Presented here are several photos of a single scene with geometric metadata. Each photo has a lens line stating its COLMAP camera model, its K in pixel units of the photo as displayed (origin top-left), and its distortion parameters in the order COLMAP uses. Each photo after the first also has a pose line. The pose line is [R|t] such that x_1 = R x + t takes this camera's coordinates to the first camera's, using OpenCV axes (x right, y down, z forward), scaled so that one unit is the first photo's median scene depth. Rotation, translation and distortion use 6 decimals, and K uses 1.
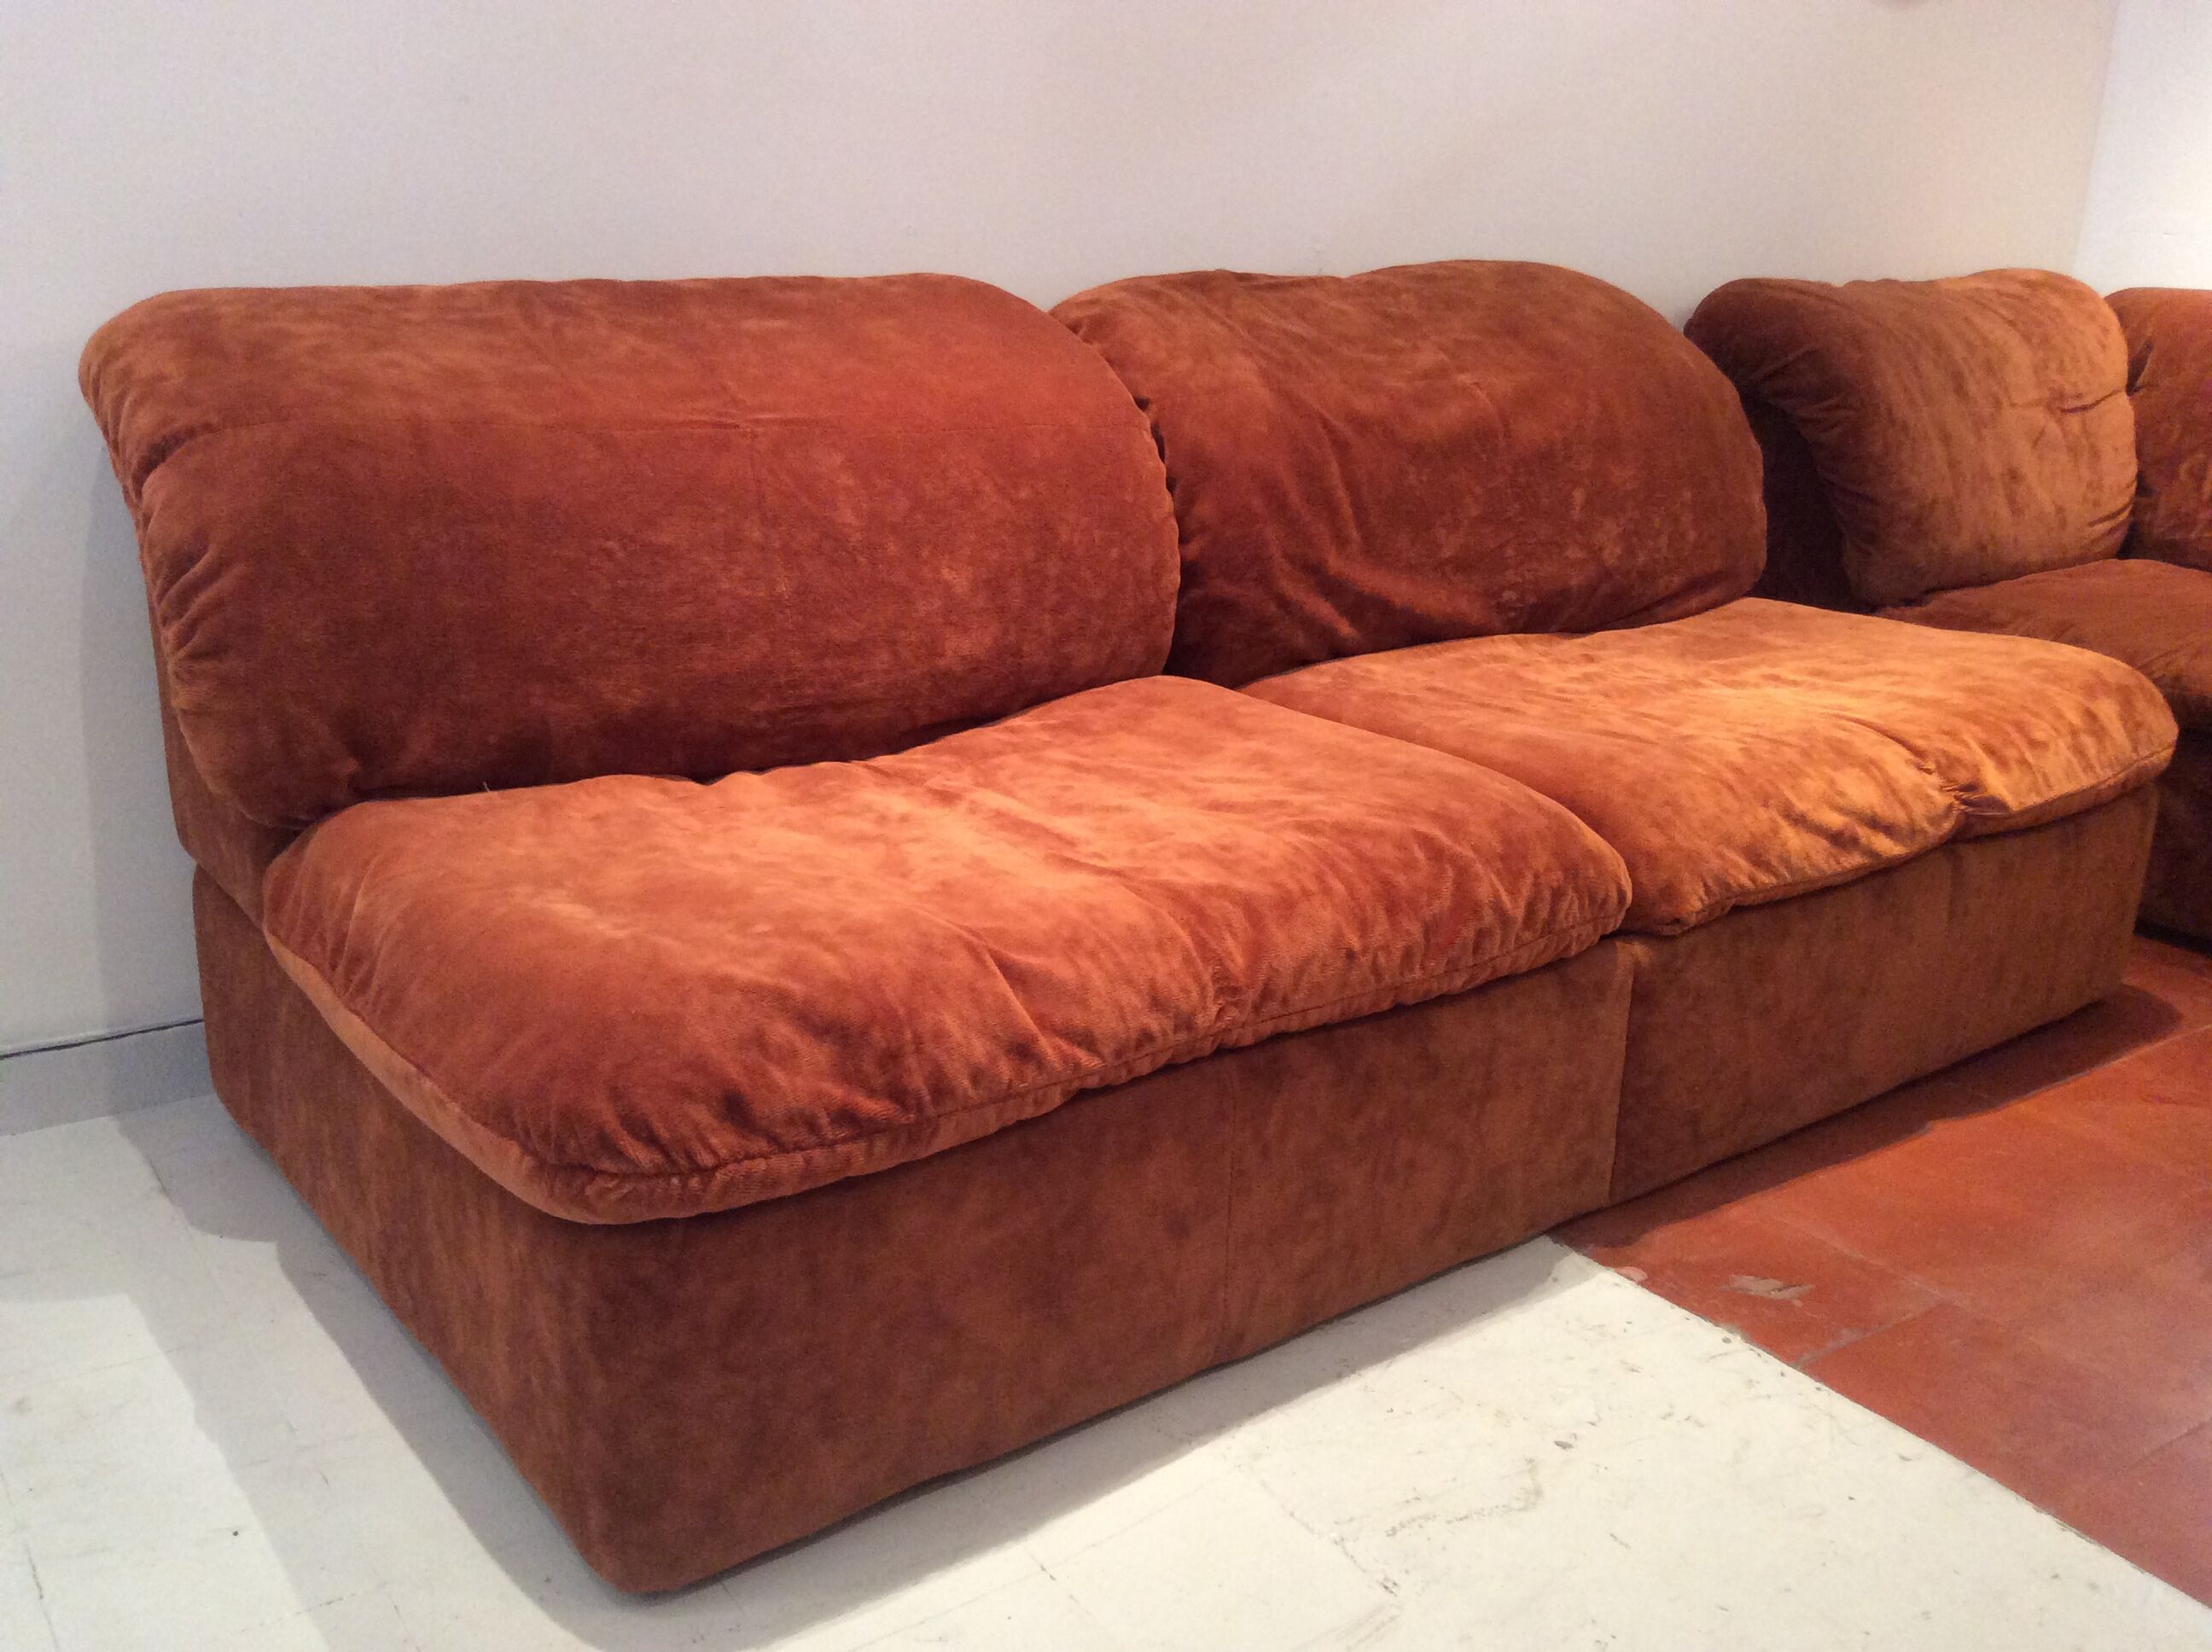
lens RADIAL K [[2052.5, 0, 1075.6], [0, 2052.5, 826.2], [0, 0, 1]] dist [0.148825, -0.434689]
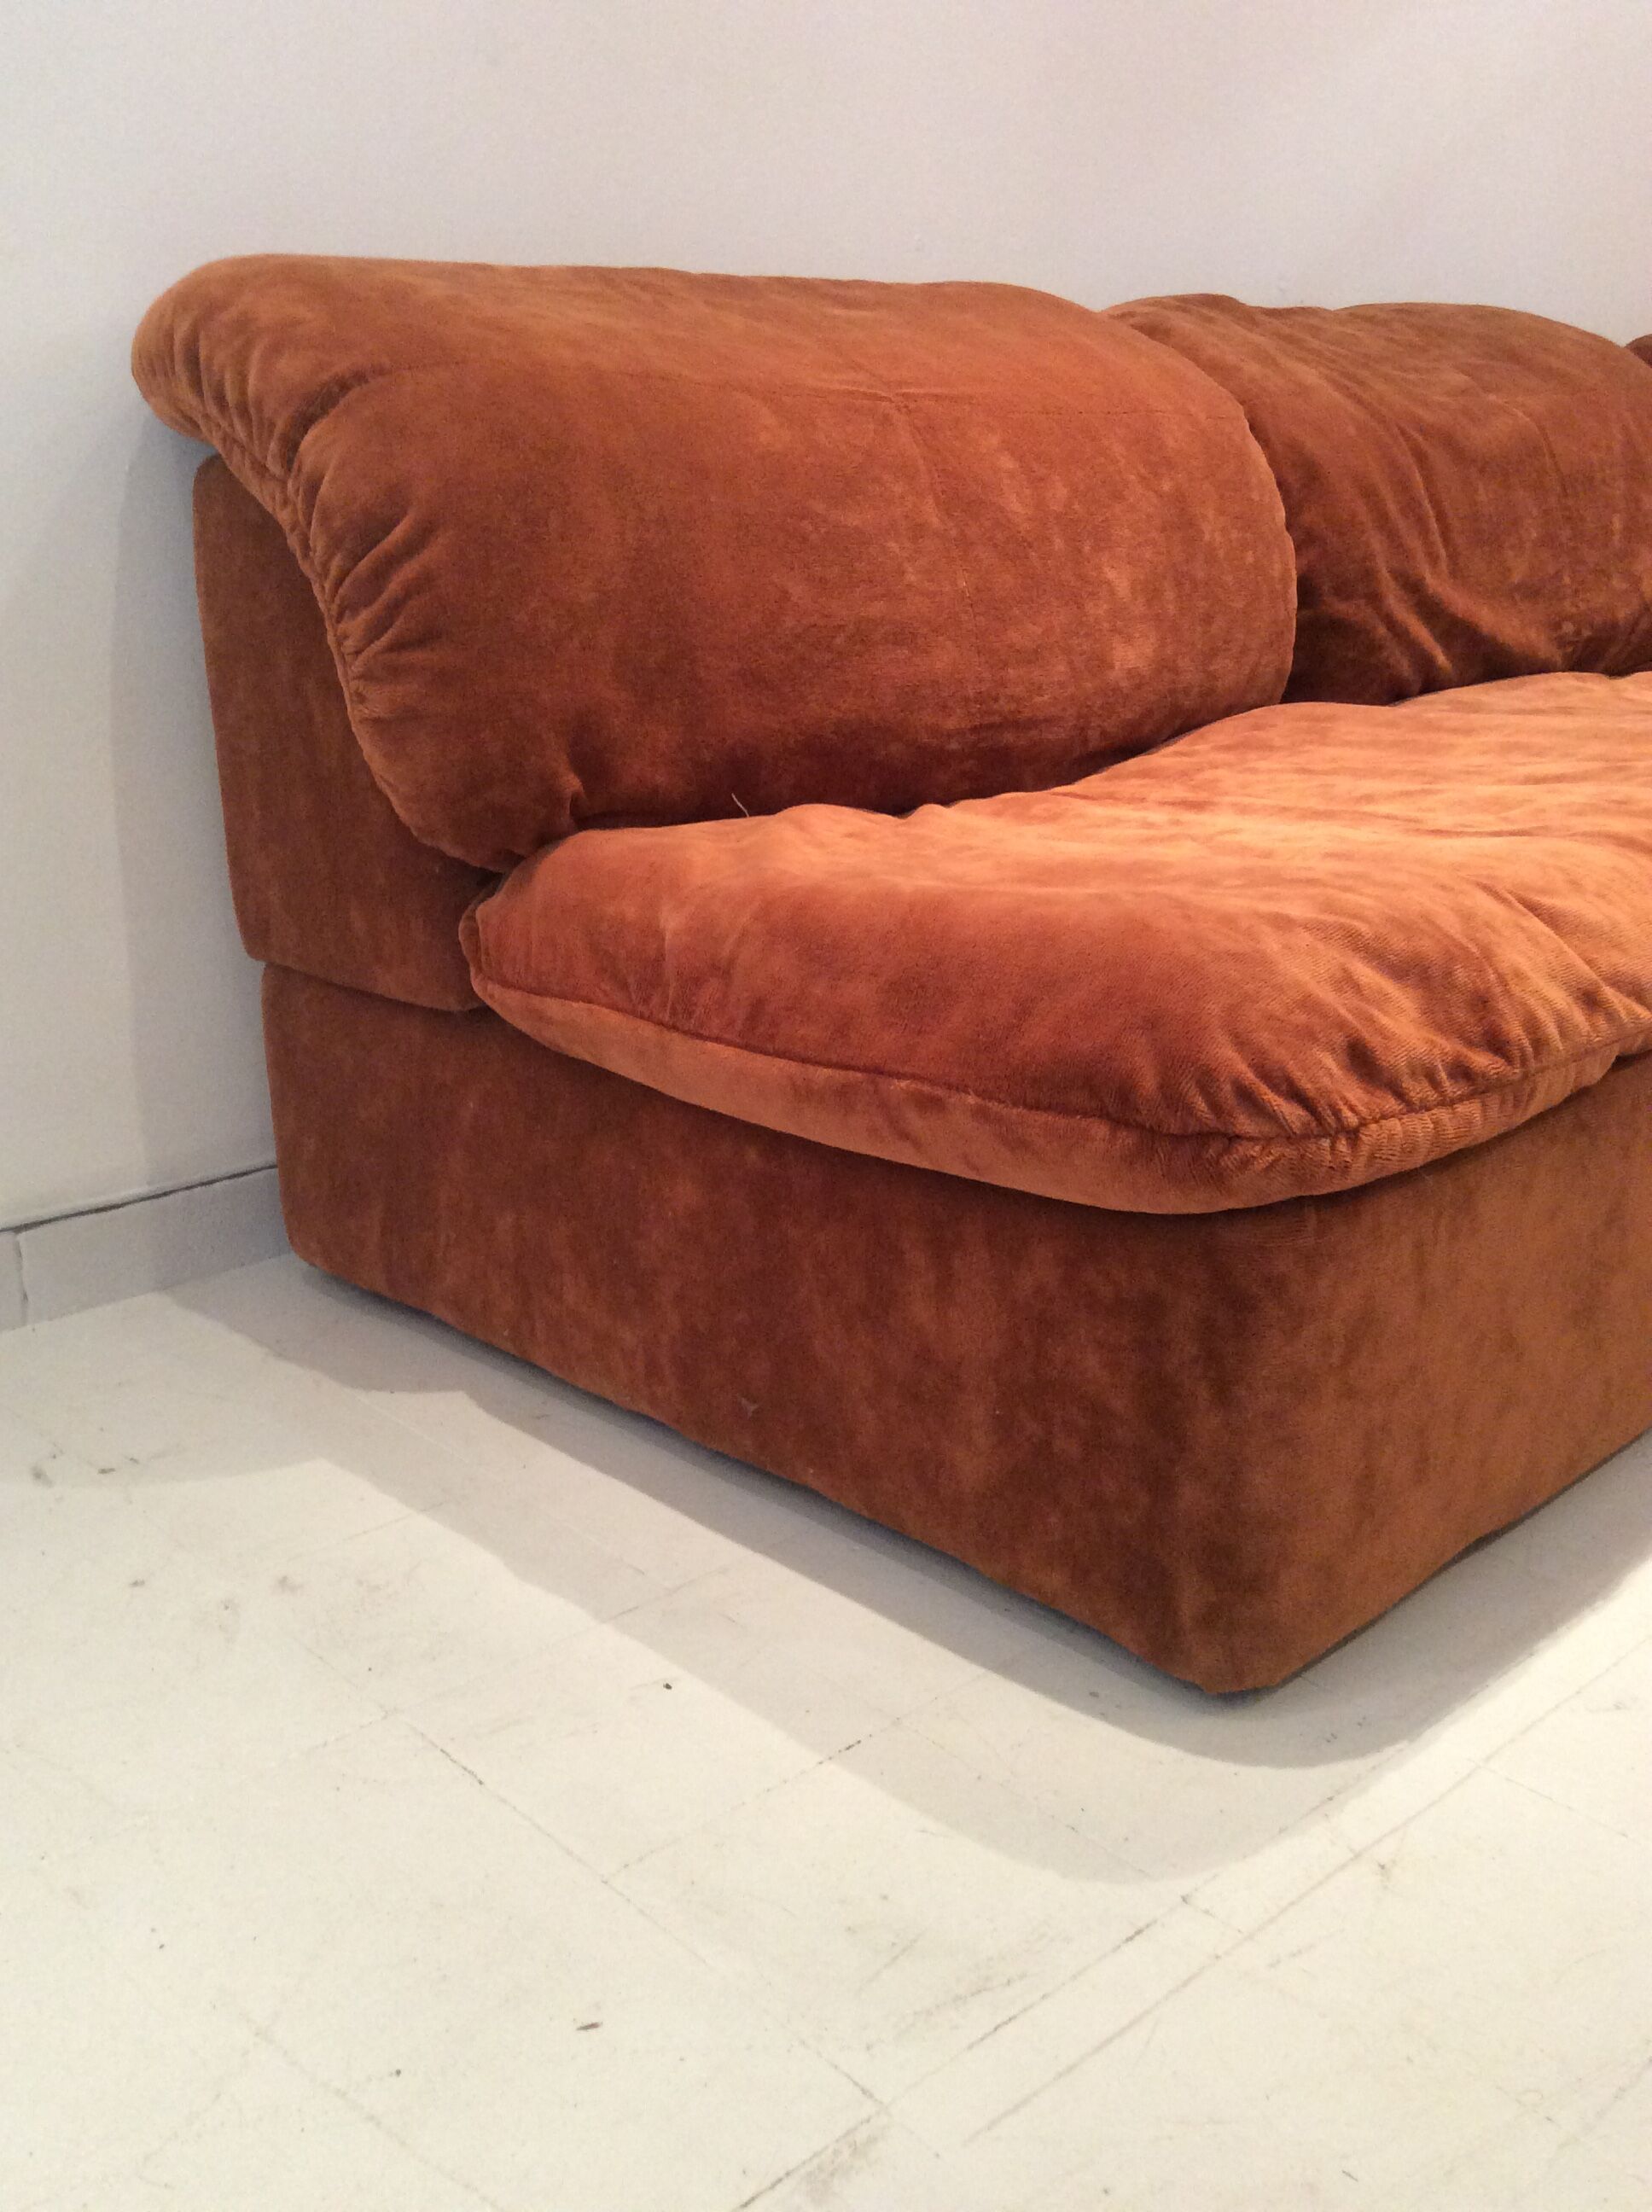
lens RADIAL K [[2052.5, 0, 759.3], [0, 2052.5, 1102.0], [0, 0, 1]] dist [0.148825, -0.434689]
pose [[0.993012, -0.080002, 0.086756, -0.319620], [0.080671, 0.996732, -0.004226, 0.095625], [-0.086135, 0.011196, 0.996221, 0.158974]]
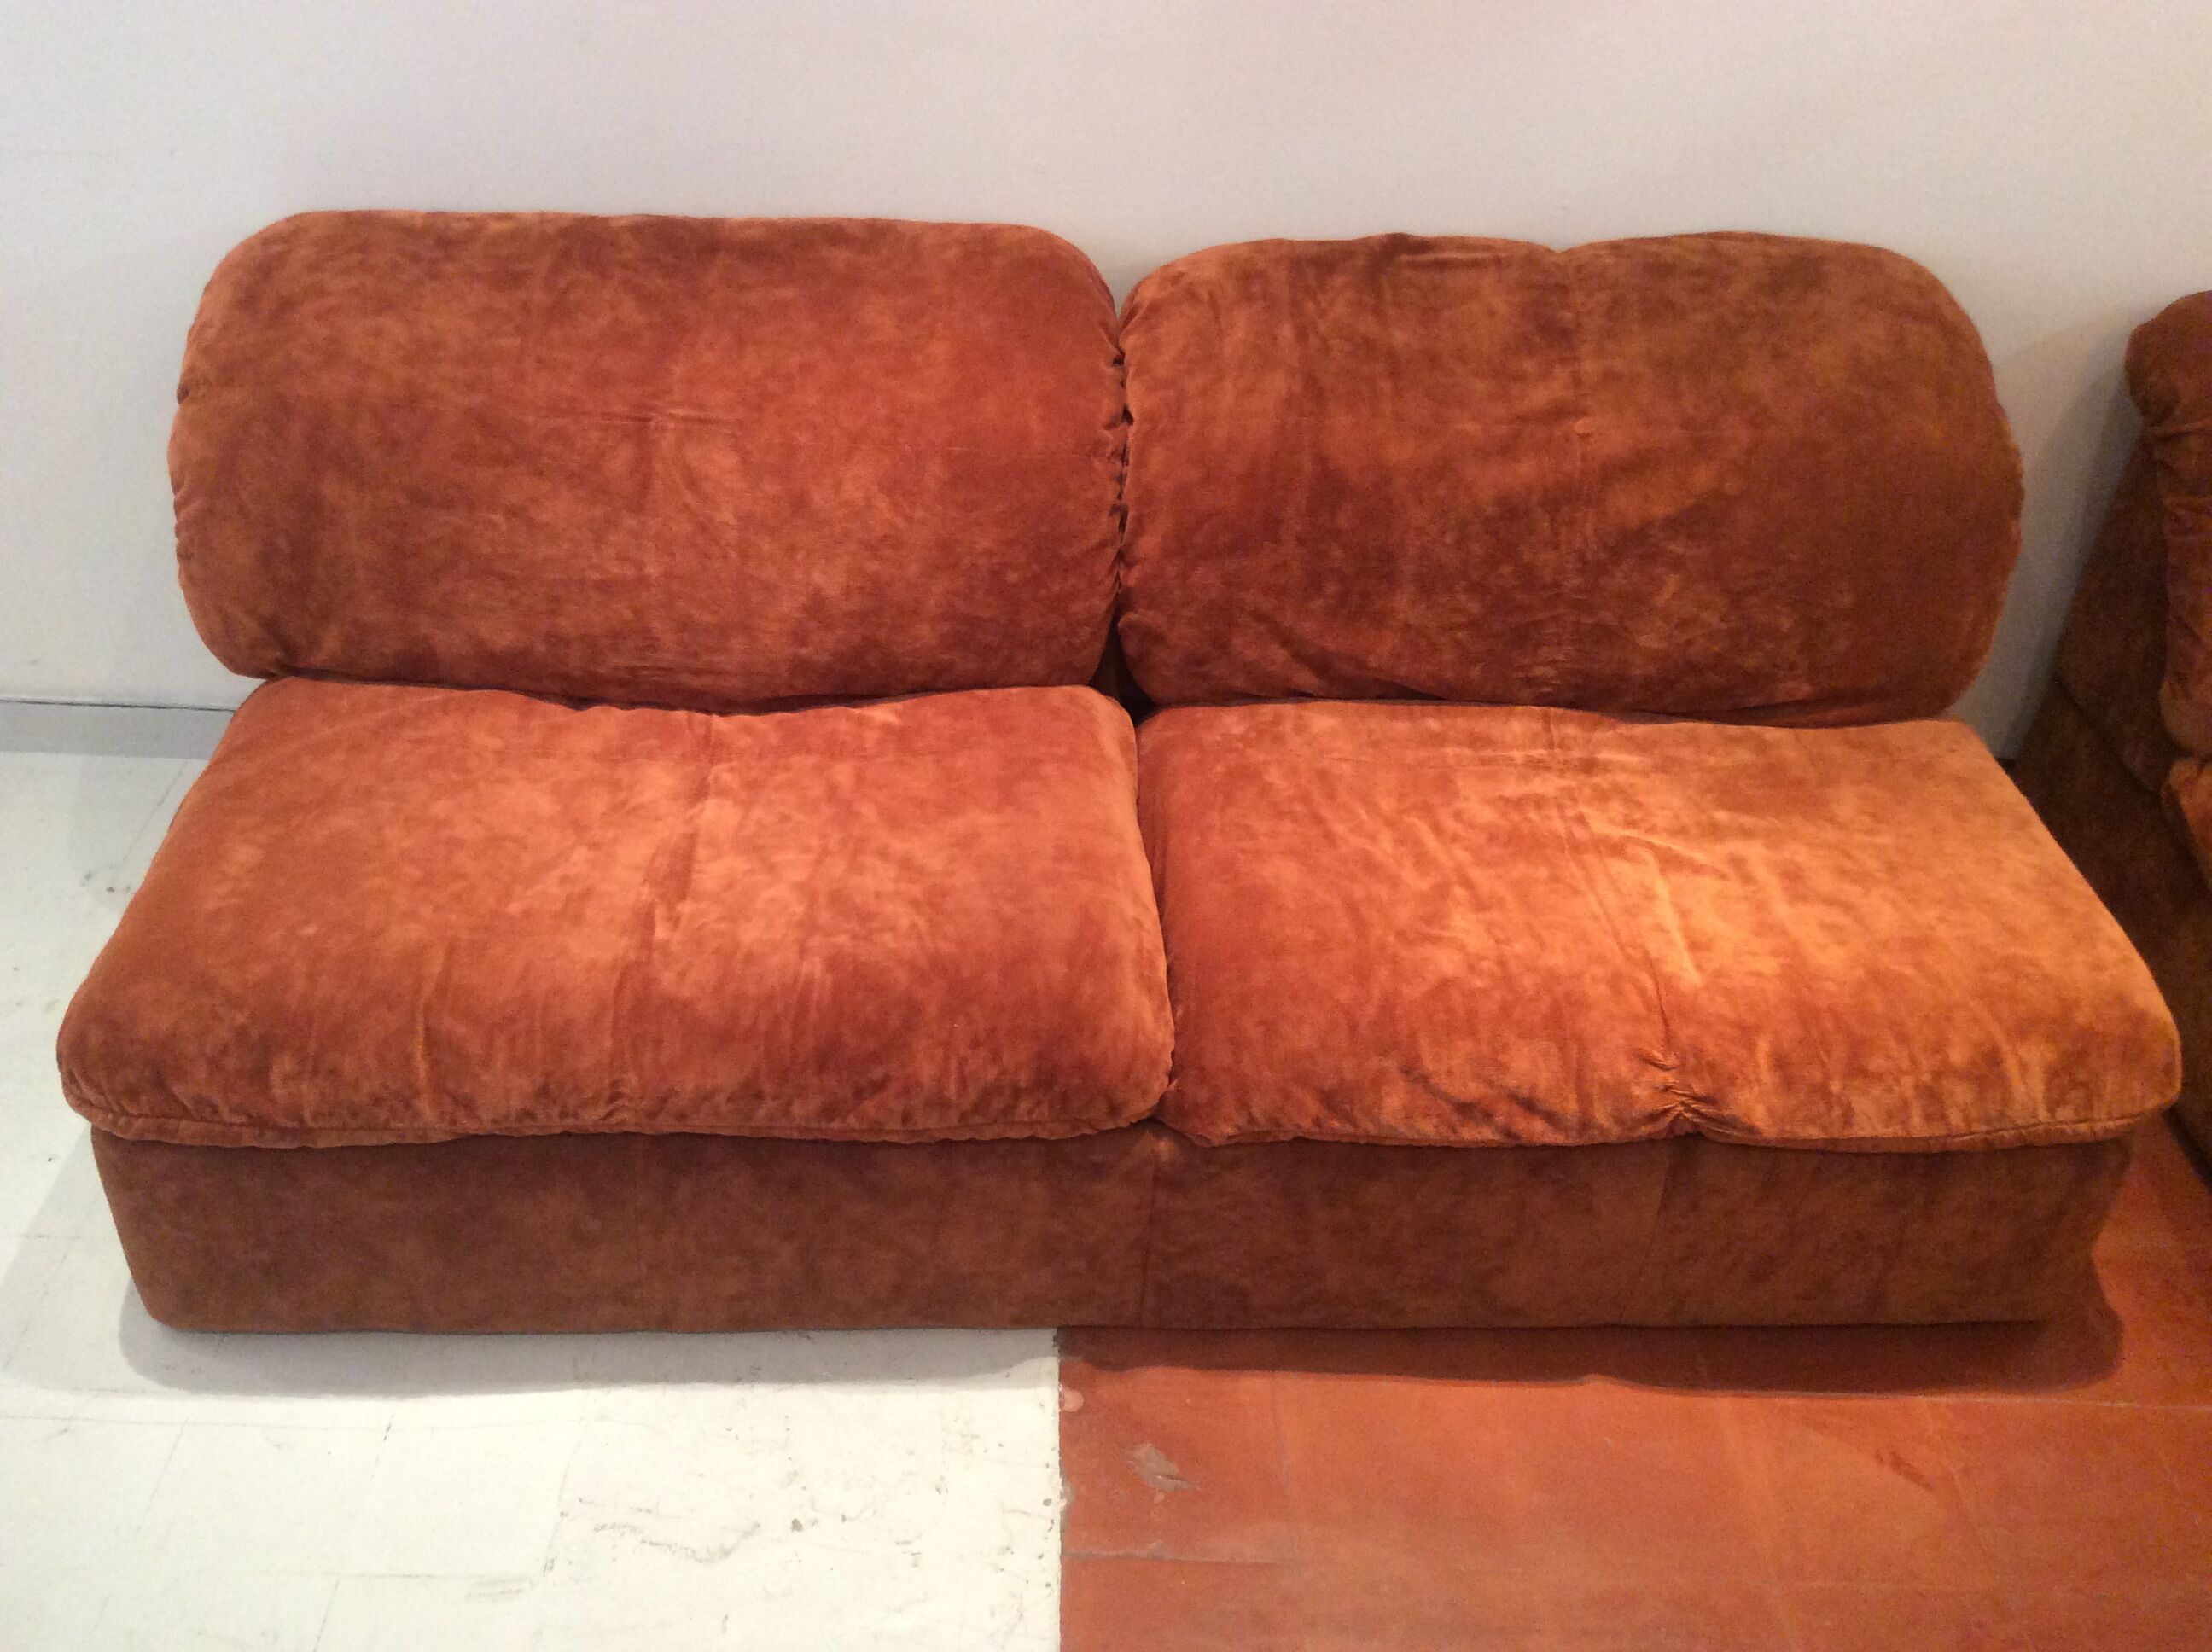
lens RADIAL K [[2057.3, 0, 1106.0], [0, 2057.3, 826.0], [0, 0, 1]] dist [0.093981, -0.194736]
pose [[0.825908, 0.346696, -0.444610, 0.646987], [-0.197348, 0.916470, 0.348047, -0.444417], [0.528138, -0.199712, 0.825340, 0.140946]]
